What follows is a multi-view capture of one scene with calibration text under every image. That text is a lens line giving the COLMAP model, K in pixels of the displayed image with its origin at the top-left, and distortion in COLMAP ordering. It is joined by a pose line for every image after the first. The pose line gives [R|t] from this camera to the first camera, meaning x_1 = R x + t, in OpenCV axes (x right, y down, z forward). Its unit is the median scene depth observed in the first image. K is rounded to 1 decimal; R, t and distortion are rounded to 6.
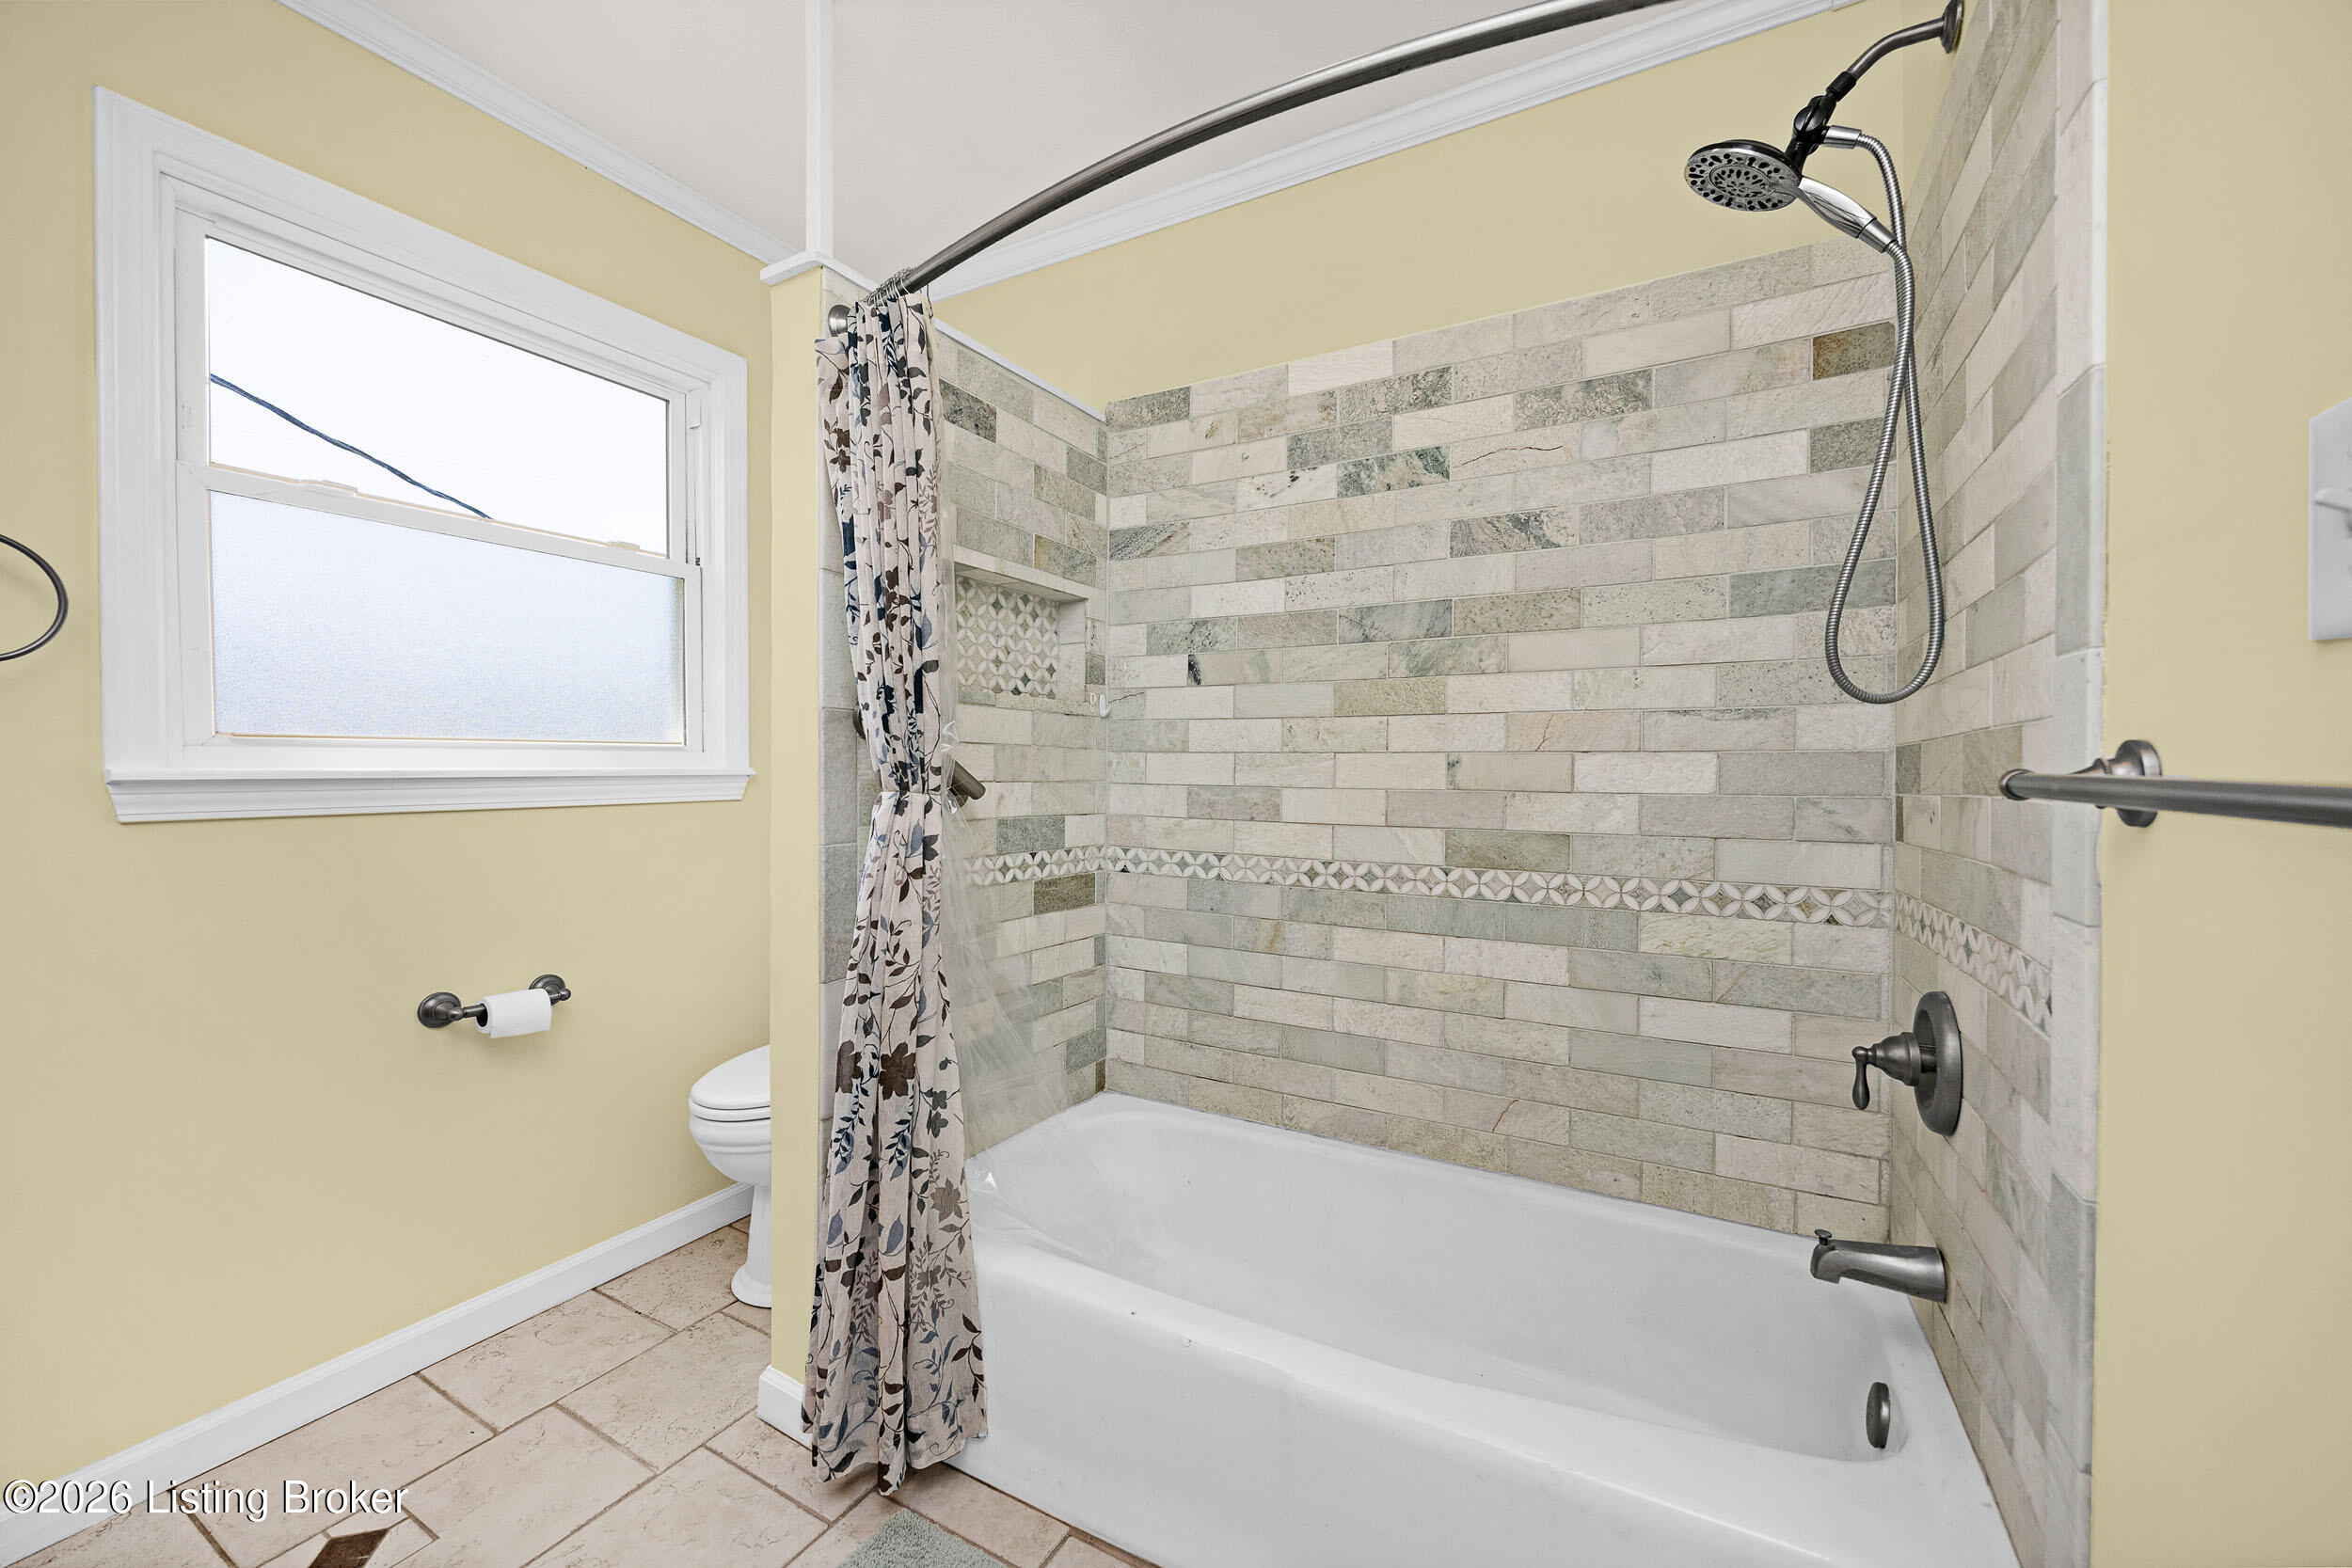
lens RADIAL K [[919.3, 0, 1176.0], [0, 919.3, 784.0], [0, 0, 1]] dist [-0.000284, -0.000035]
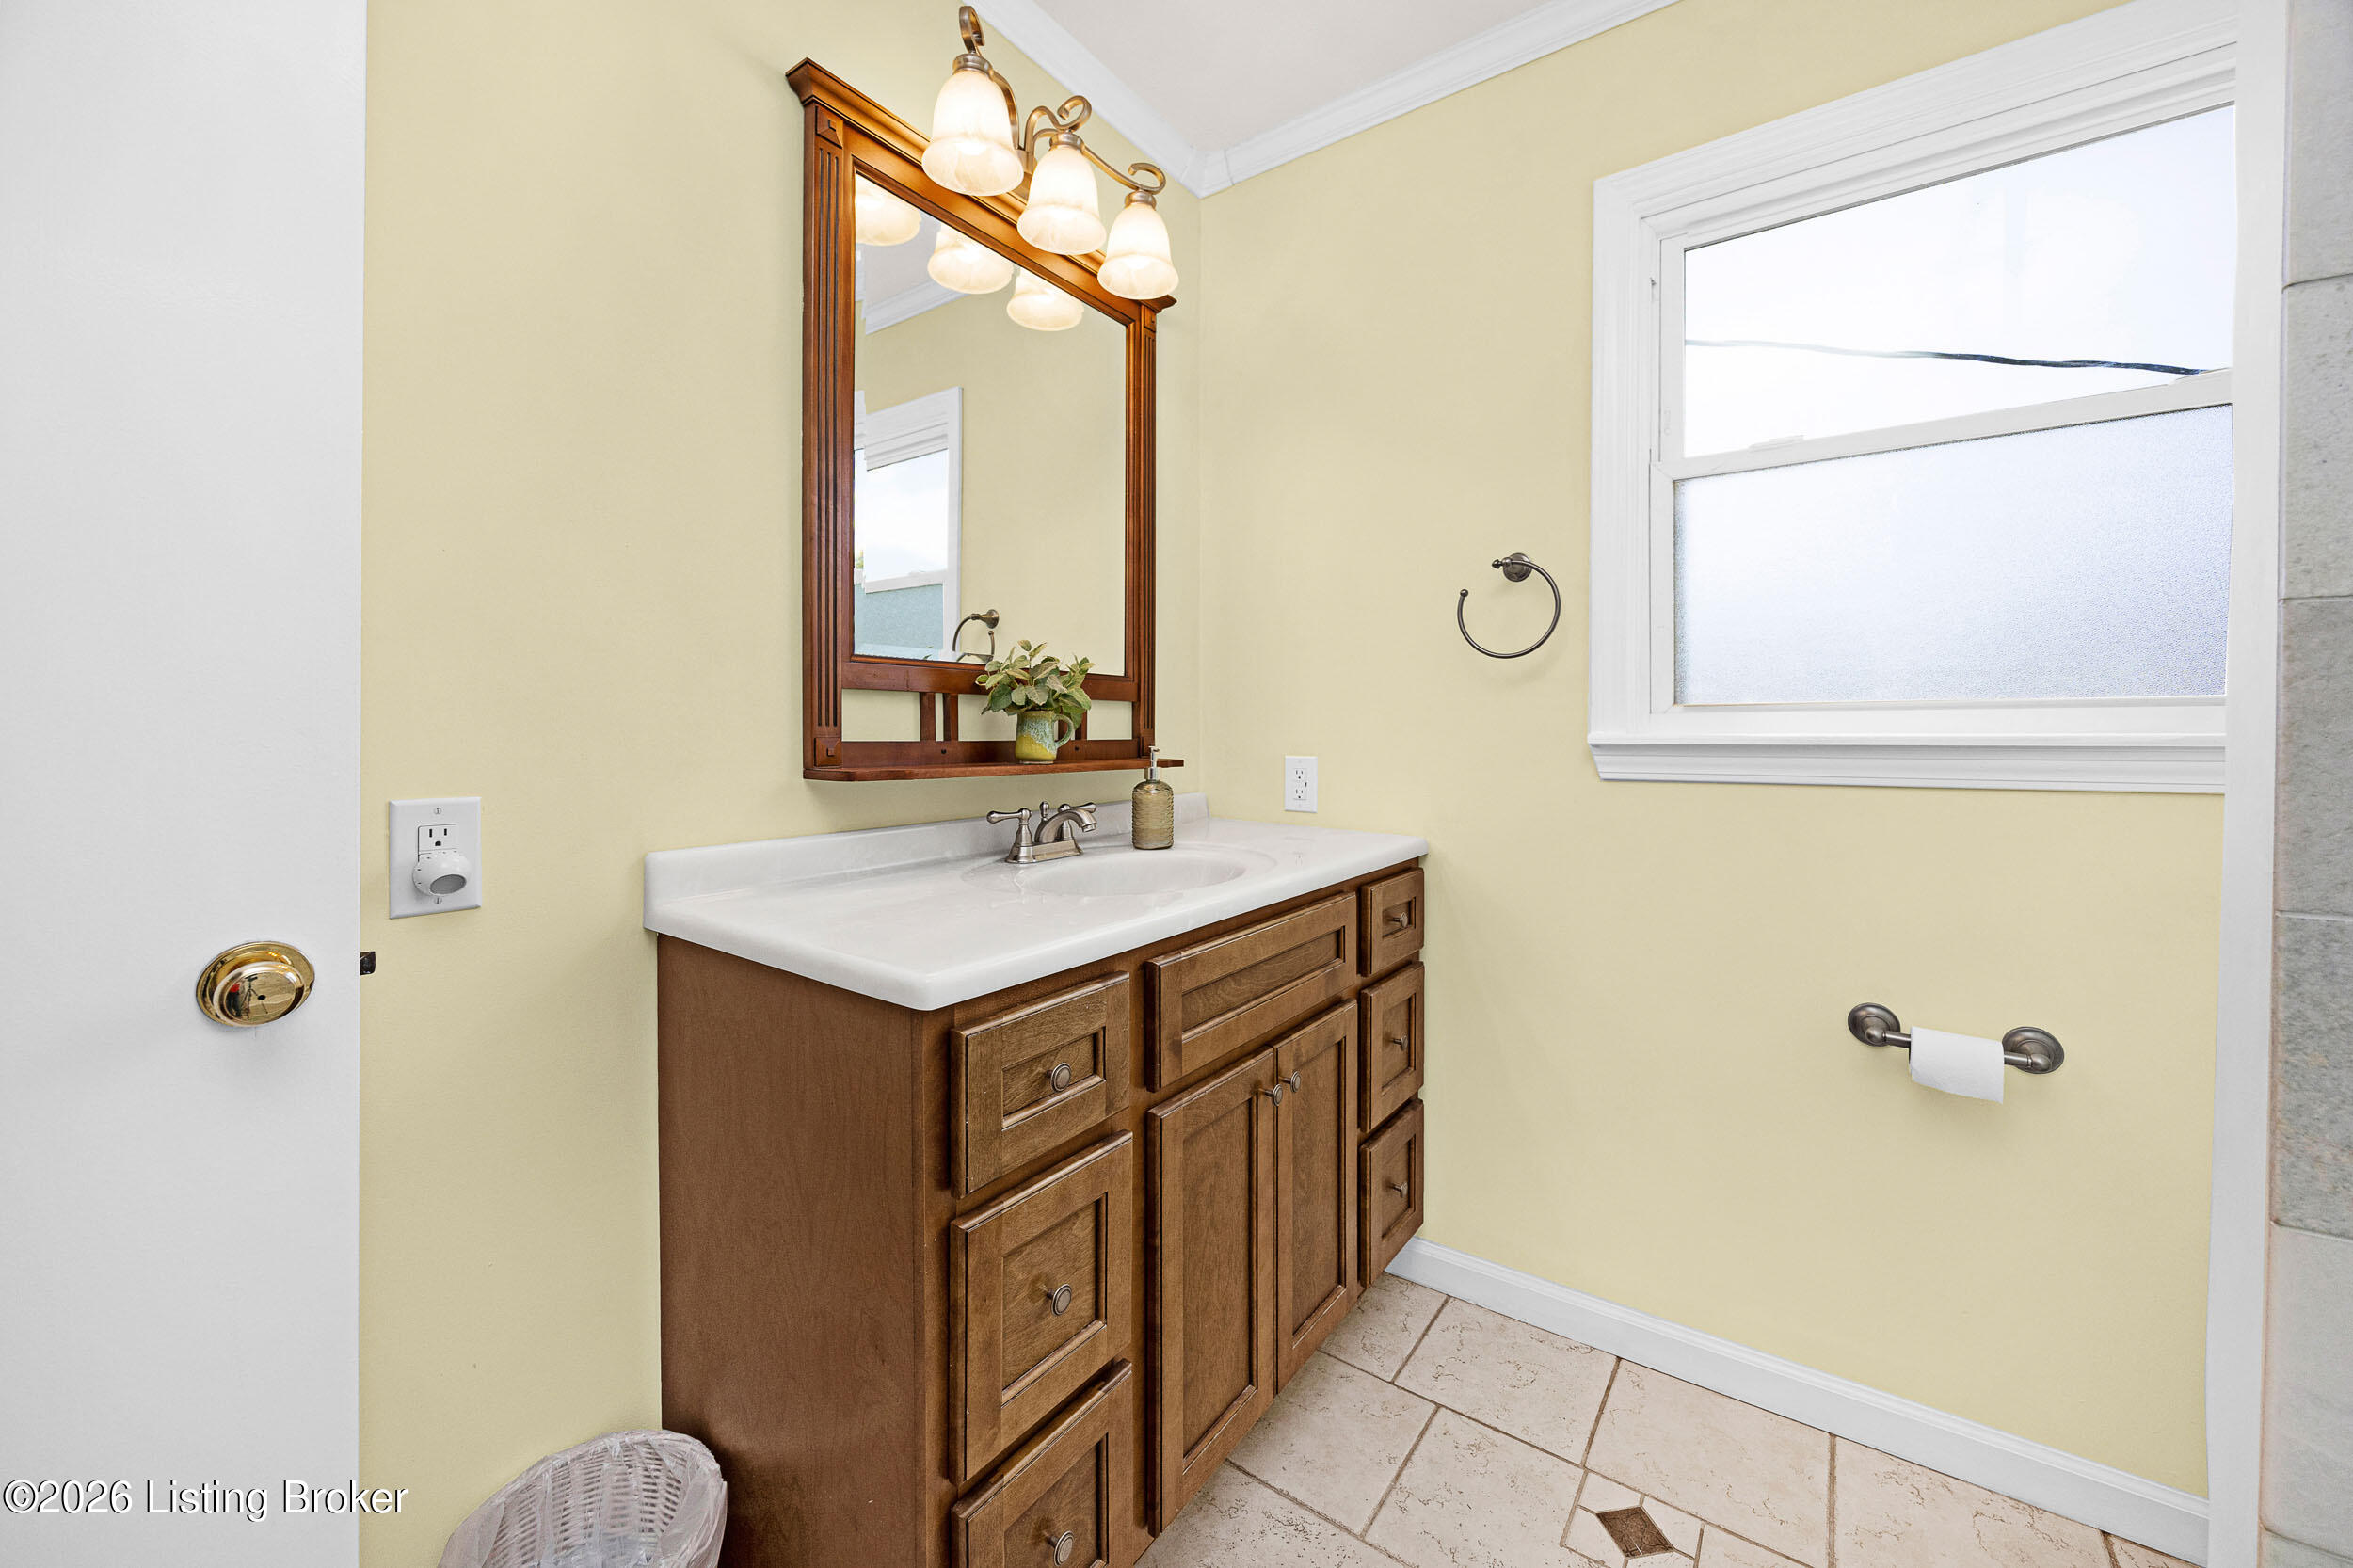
lens RADIAL K [[934.0, 0, 1174.6], [0, 934.0, 736.5], [0, 0, 1]] dist [-0.000706, -0.000048]
pose [[-0.100210, 0.006530, -0.994945, 0.119691], [-0.023013, 0.999696, 0.008879, -0.011089], [0.994700, 0.023787, -0.100030, 0.514088]]
